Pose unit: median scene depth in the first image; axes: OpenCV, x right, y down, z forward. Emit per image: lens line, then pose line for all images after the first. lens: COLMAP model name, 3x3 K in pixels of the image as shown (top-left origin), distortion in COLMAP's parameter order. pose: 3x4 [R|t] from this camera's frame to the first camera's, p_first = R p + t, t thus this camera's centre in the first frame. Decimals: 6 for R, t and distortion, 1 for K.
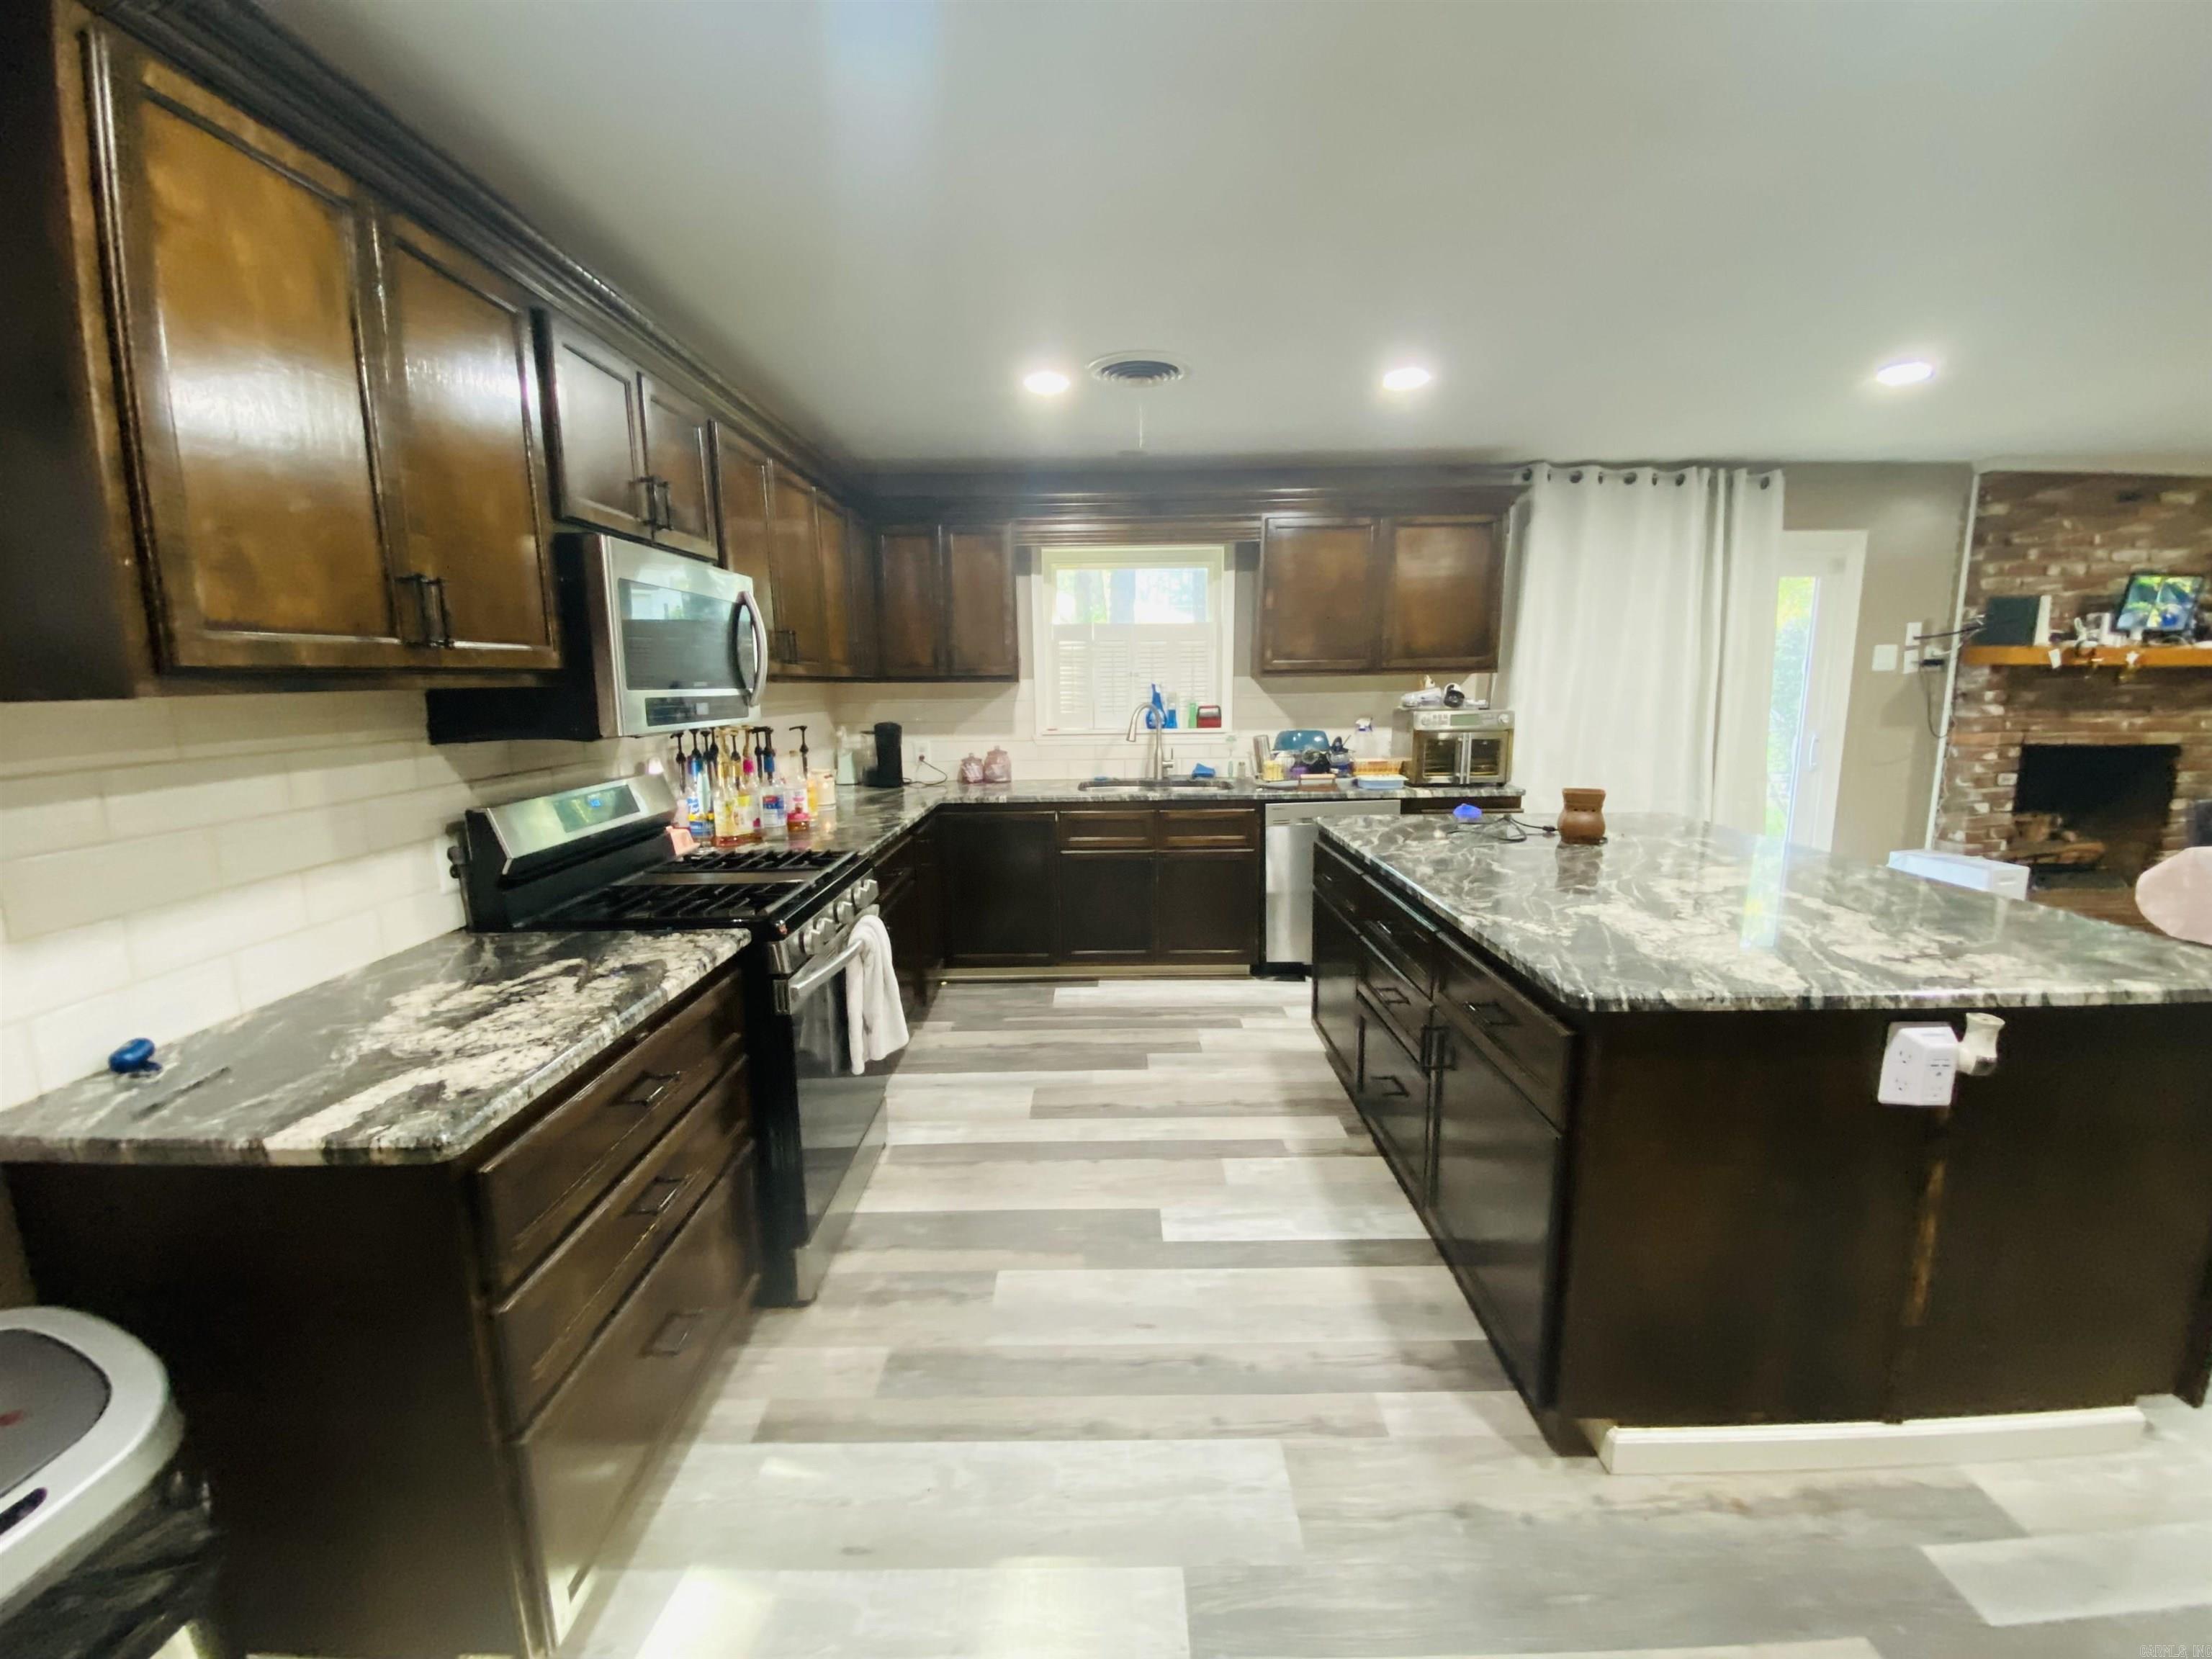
lens RADIAL K [[910.4, 0, 1092.2], [0, 910.4, 848.1], [0, 0, 1]] dist [0.054938, -0.038461]
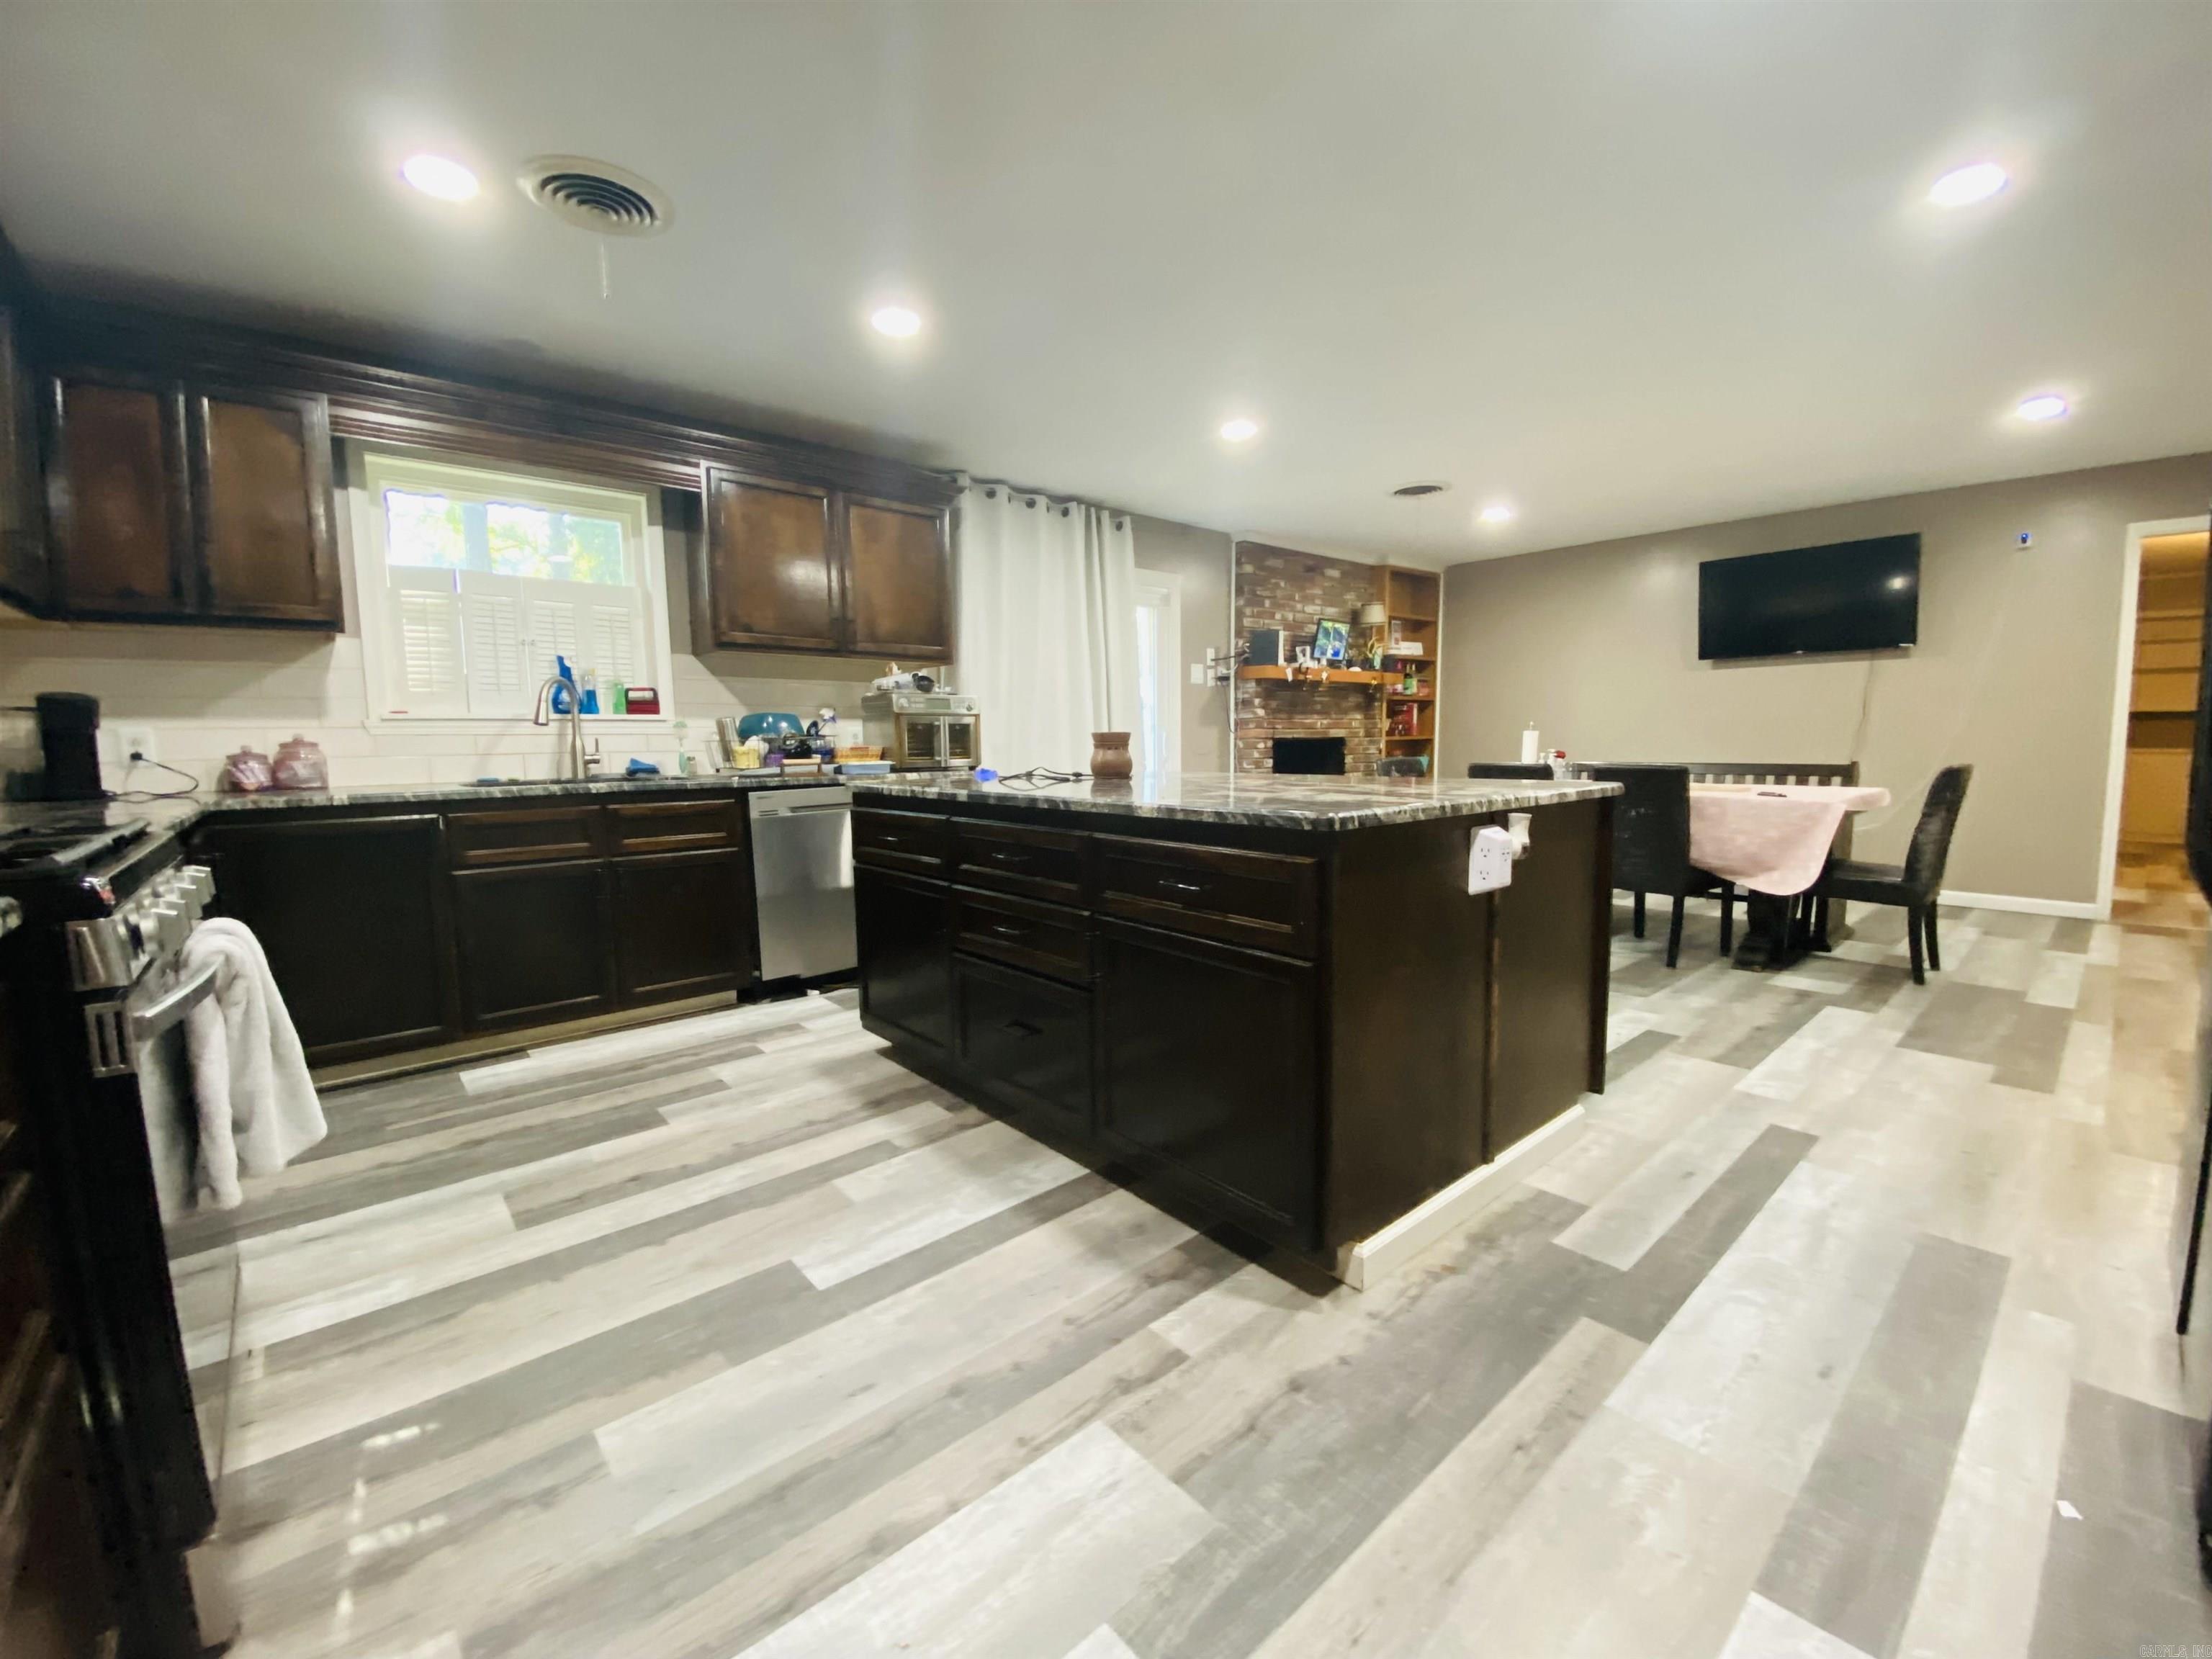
lens RADIAL K [[910.4, 0, 1092.2], [0, 910.4, 848.1], [0, 0, 1]] dist [0.054938, -0.038461]
pose [[0.752625, -0.069227, 0.654800, -0.135268], [0.123689, 0.991619, -0.037331, 0.075943], [-0.646728, 0.109088, 0.754879, 0.150427]]
